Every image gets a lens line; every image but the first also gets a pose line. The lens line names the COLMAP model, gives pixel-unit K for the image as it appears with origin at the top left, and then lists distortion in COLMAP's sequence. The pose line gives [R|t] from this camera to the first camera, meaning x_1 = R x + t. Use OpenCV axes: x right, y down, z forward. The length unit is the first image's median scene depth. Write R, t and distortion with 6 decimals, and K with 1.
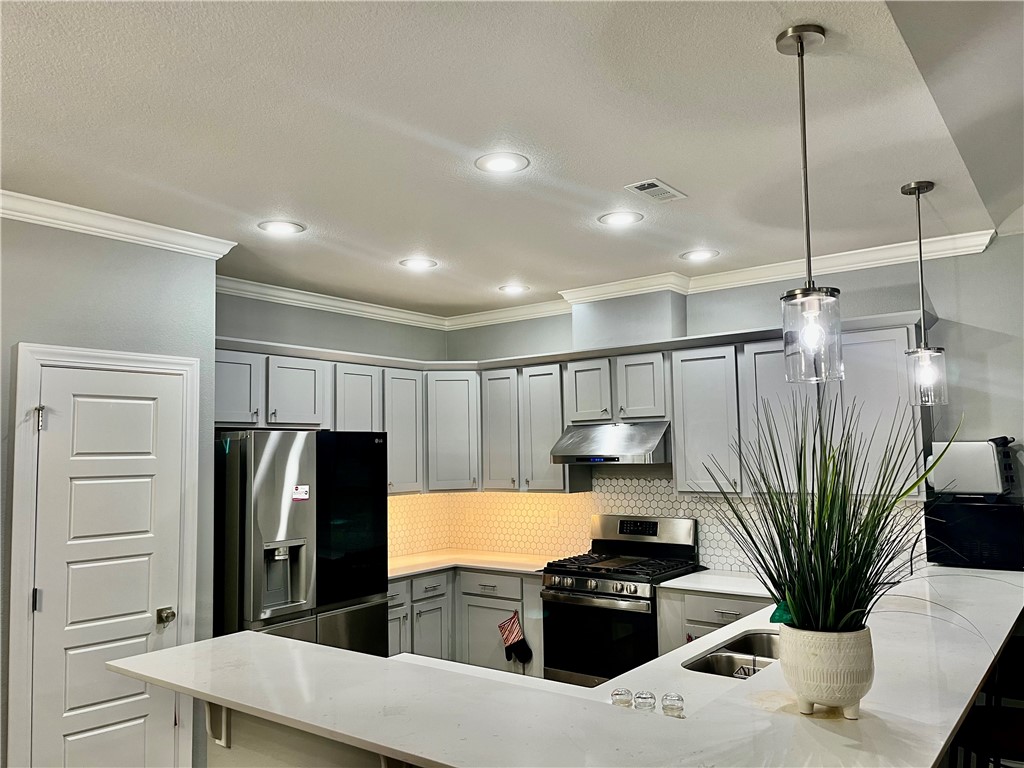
lens RADIAL K [[781.6, 0, 516.4], [0, 781.6, 387.8], [0, 0, 1]] dist [0.062677, -0.064194]
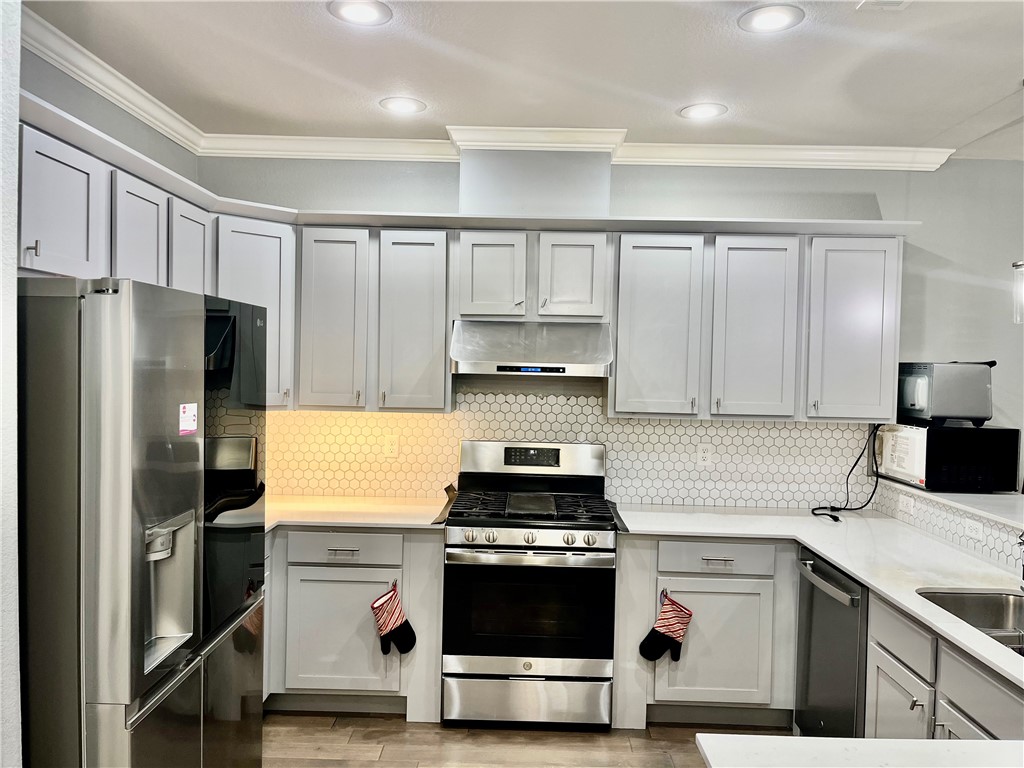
lens RADIAL K [[781.6, 0, 513.7], [0, 781.6, 384.1], [0, 0, 1]] dist [0.062677, -0.064194]
pose [[0.802401, 0.021437, 0.596401, -0.362491], [-0.088011, 0.992678, 0.082730, 0.048730], [-0.590260, -0.118872, 0.798412, 0.443281]]
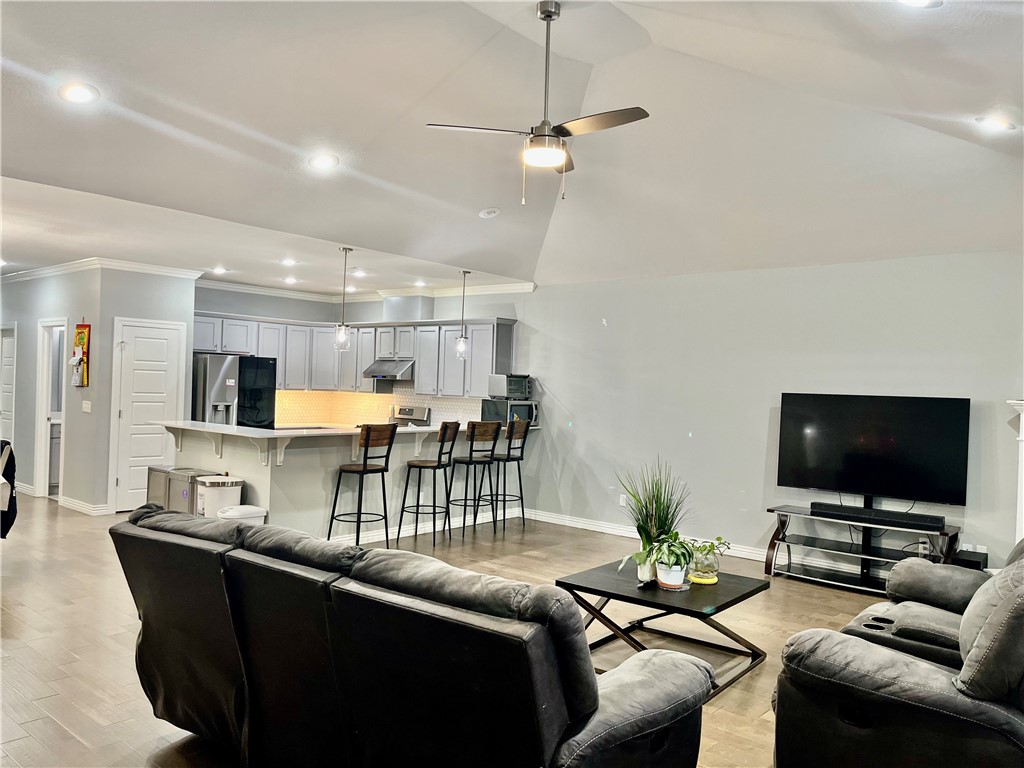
lens RADIAL K [[781.6, 0, 518.0], [0, 781.6, 382.6], [0, 0, 1]] dist [0.062677, -0.064194]
pose [[0.997665, 0.052926, -0.043158, 0.586584], [-0.049226, 0.995358, 0.082701, -0.086148], [0.047335, -0.080383, 0.995639, -1.104778]]
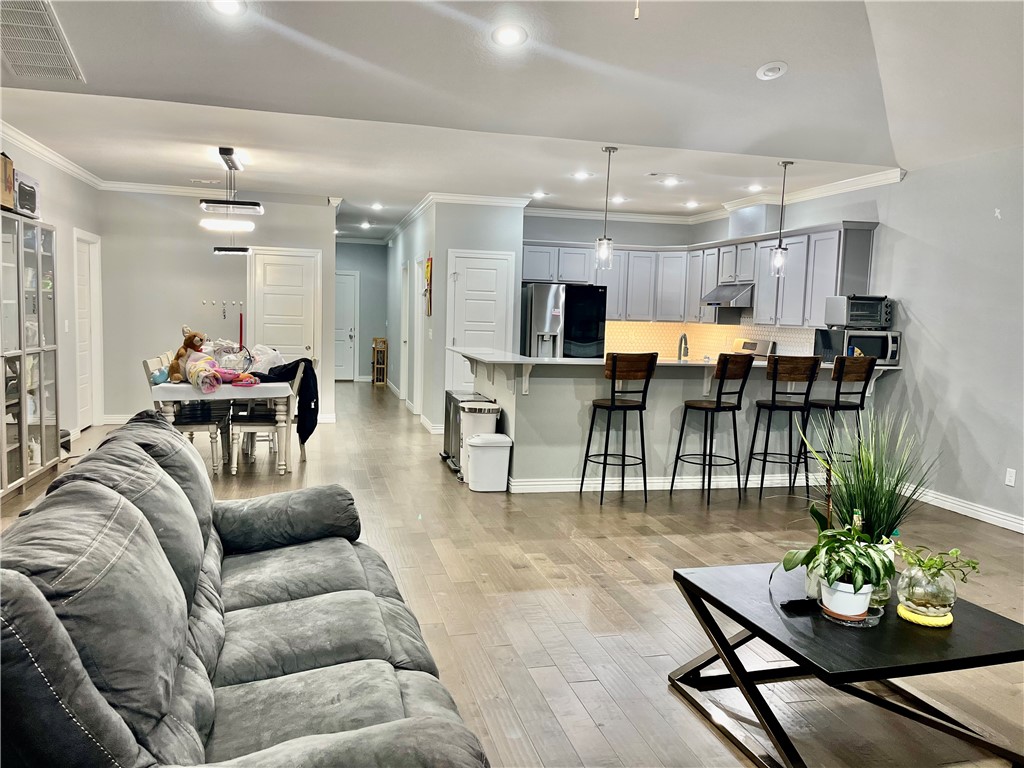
lens RADIAL K [[781.6, 0, 502.4], [0, 781.6, 386.0], [0, 0, 1]] dist [0.062677, -0.064194]
pose [[0.780184, 0.101557, -0.617251, 0.893271], [0.007698, 0.985100, 0.171809, -0.037763], [0.625503, -0.138794, 0.767777, -0.743232]]
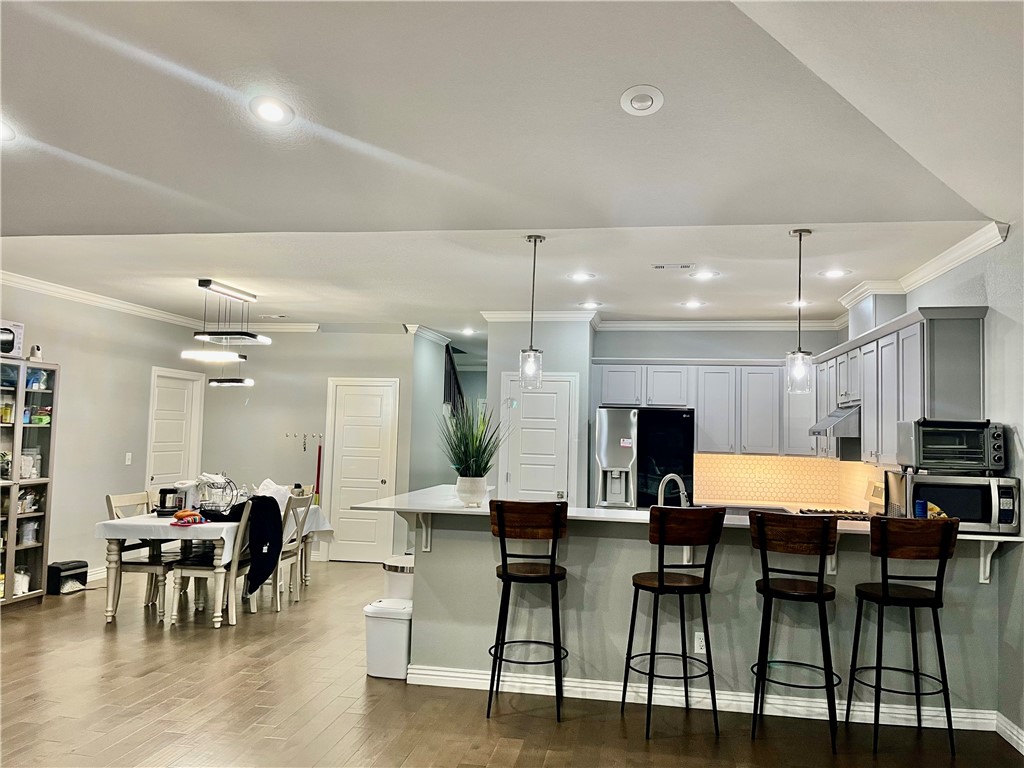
lens RADIAL K [[781.6, 0, 512.1], [0, 781.6, 386.5], [0, 0, 1]] dist [0.062677, -0.064194]
pose [[0.463836, -0.019719, -0.885702, 1.080131], [0.040838, 0.999165, -0.000859, -0.005203], [0.884979, -0.035772, 0.464254, -0.060318]]
